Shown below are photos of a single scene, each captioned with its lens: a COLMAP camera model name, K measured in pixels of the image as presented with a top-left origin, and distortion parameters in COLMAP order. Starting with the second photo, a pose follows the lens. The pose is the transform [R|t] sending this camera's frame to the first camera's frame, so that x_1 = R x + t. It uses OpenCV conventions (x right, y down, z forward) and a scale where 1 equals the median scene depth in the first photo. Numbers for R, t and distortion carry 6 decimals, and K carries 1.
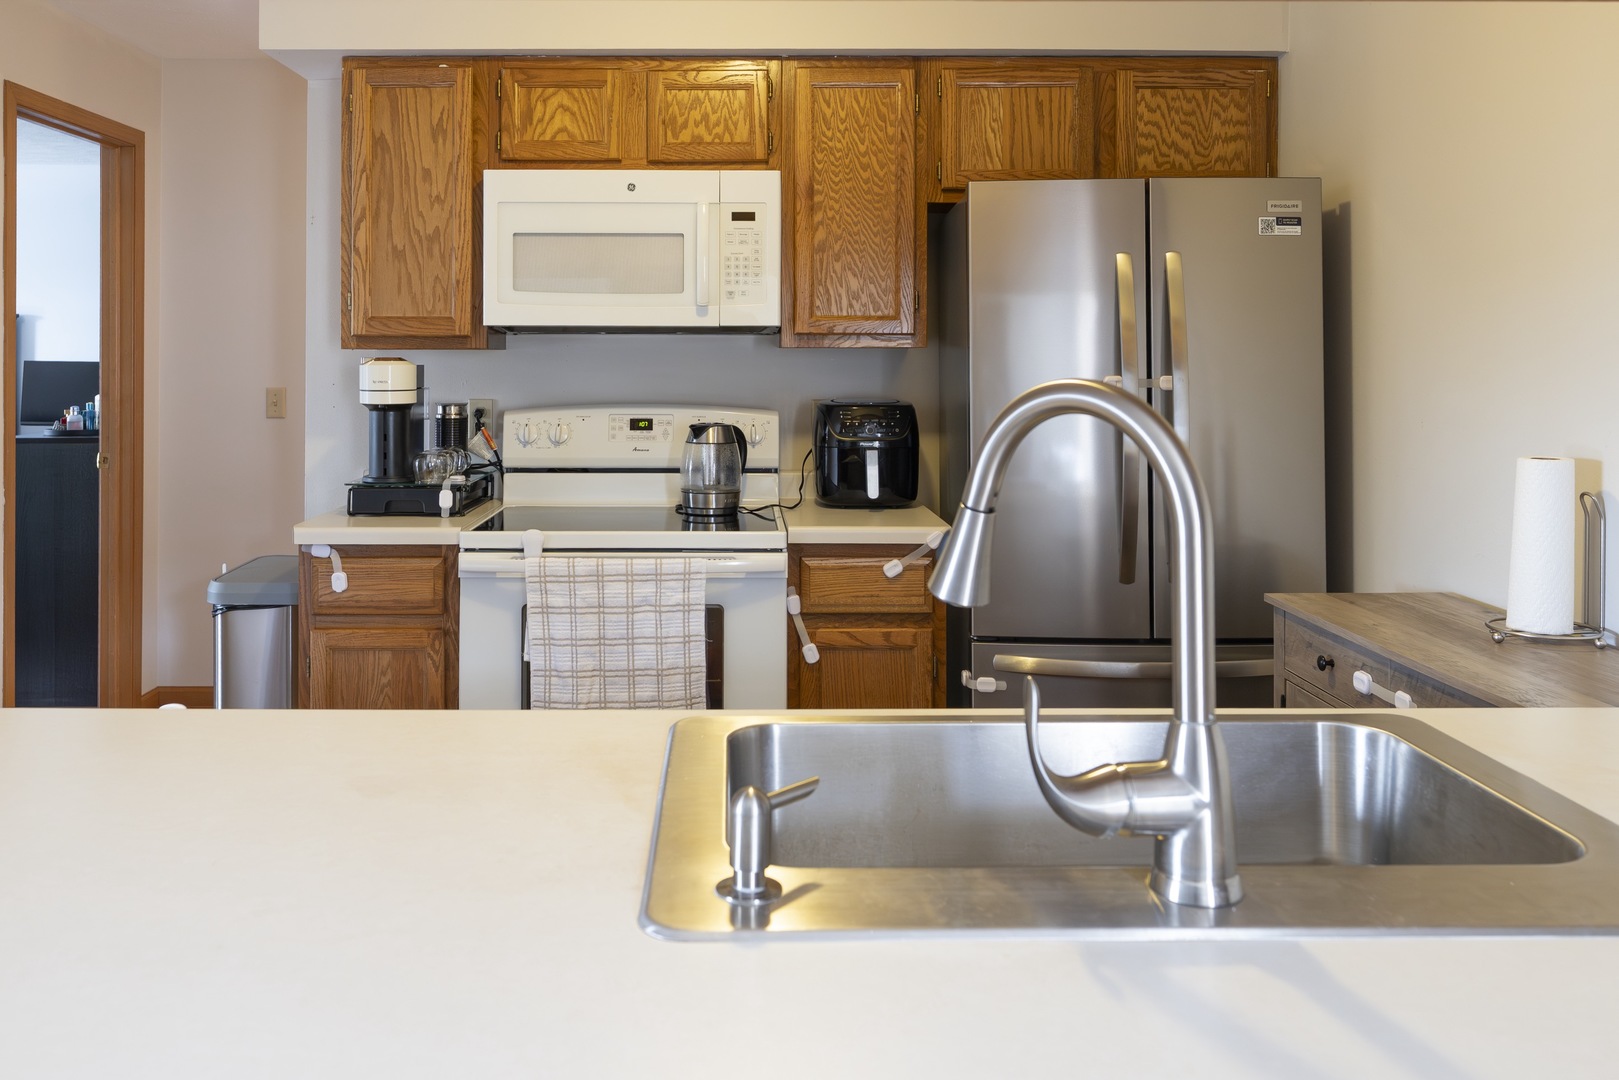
lens RADIAL K [[1290.3, 0, 807.0], [0, 1290.3, 547.4], [0, 0, 1]] dist [0.006551, 0.001301]
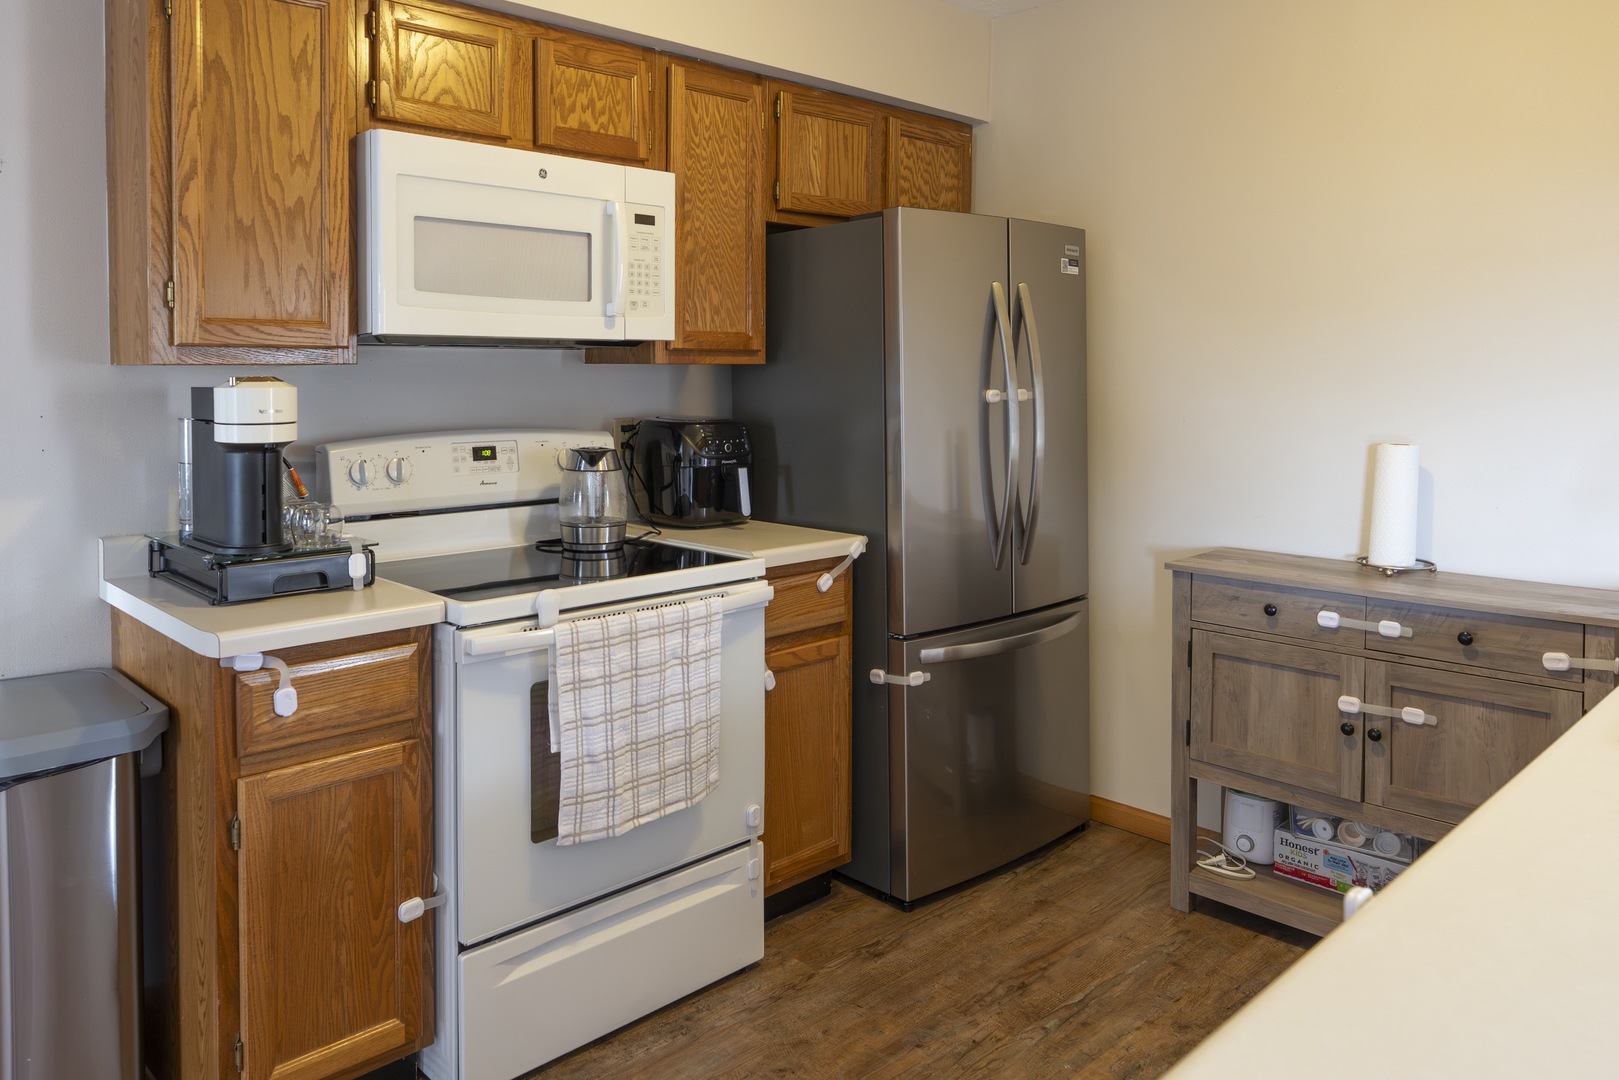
lens RADIAL K [[1110.7, 0, 809.5], [0, 1110.7, 540.0], [0, 0, 1]] dist [0.004330, 0.002107]
pose [[0.753068, -0.100896, 0.650161, -0.496004], [0.097195, 0.994390, 0.041735, -0.053302], [-0.650724, 0.031763, 0.758650, 0.338238]]
